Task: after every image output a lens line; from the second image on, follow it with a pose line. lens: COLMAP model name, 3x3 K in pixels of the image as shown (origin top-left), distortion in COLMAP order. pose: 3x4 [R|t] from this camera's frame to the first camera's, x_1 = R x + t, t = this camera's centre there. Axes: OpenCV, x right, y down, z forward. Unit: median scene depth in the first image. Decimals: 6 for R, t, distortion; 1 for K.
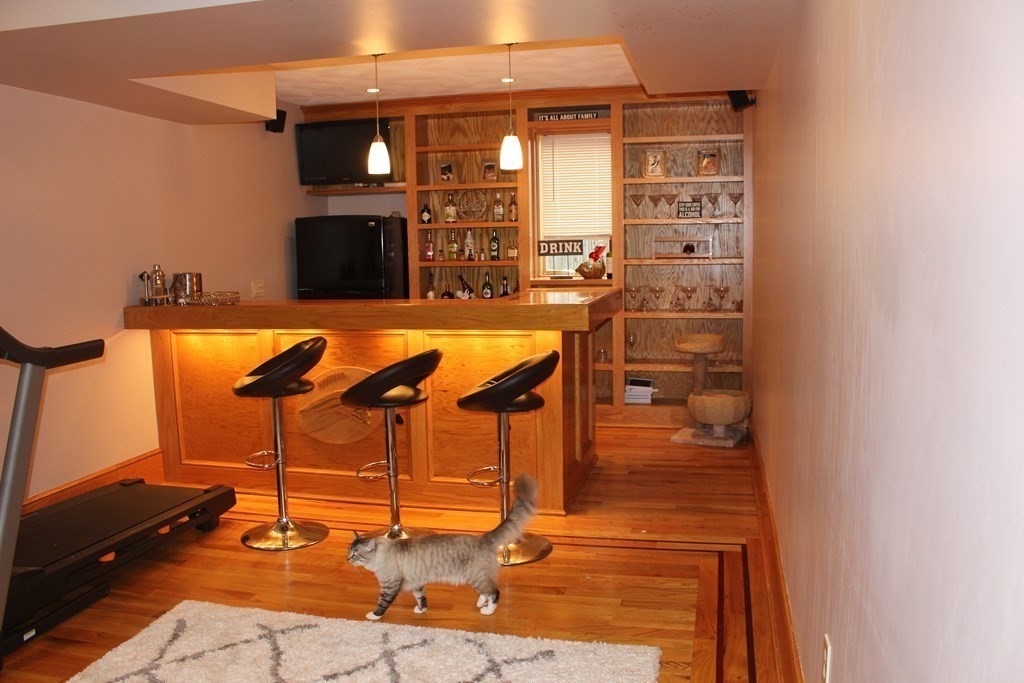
lens RADIAL K [[844.8, 0, 507.6], [0, 844.8, 340.1], [0, 0, 1]] dist [-0.160300, 0.127284]
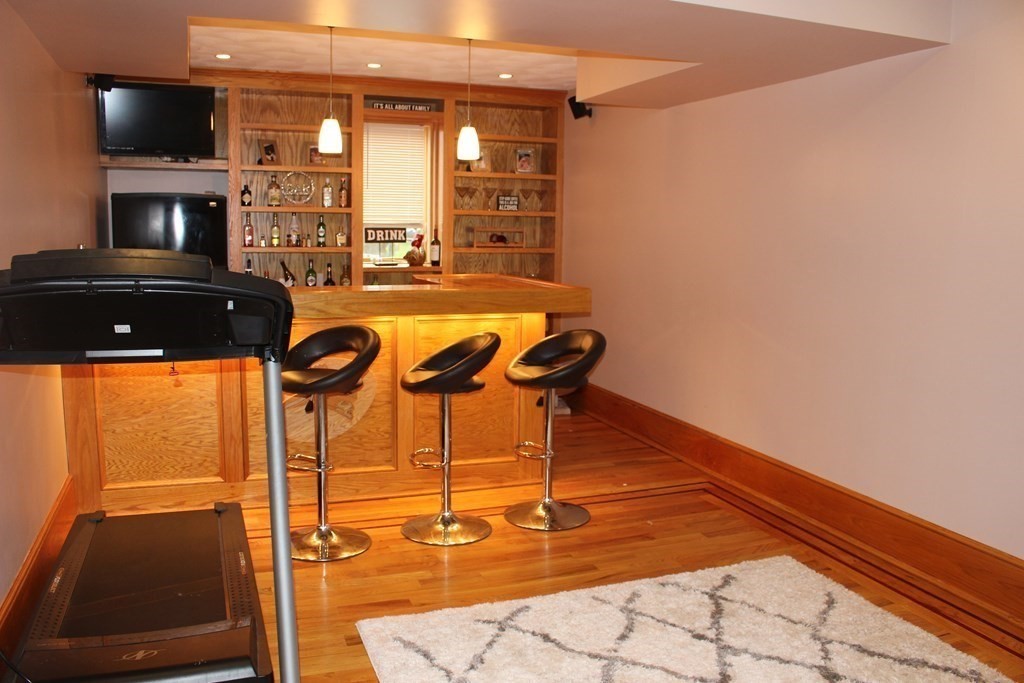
lens RADIAL K [[844.8, 0, 504.7], [0, 844.8, 339.0], [0, 0, 1]] dist [-0.160300, 0.127284]
pose [[0.827471, -0.040804, 0.560024, -0.401679], [0.034370, 0.999167, 0.022016, -0.002336], [-0.560455, 0.001031, 0.828184, 0.085873]]
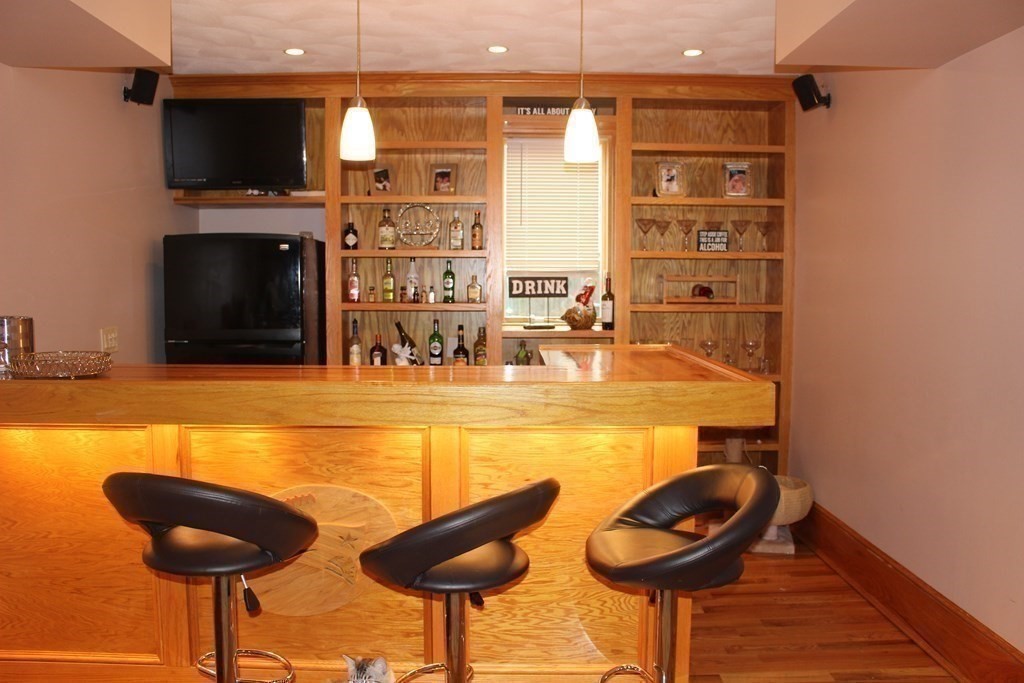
lens RADIAL K [[844.8, 0, 507.0], [0, 844.8, 340.2], [0, 0, 1]] dist [-0.160300, 0.127284]
pose [[0.969771, 0.004440, 0.243976, -0.149844], [0.007202, 0.998878, -0.046807, -0.029205], [-0.243910, 0.047149, 0.968651, 0.297920]]
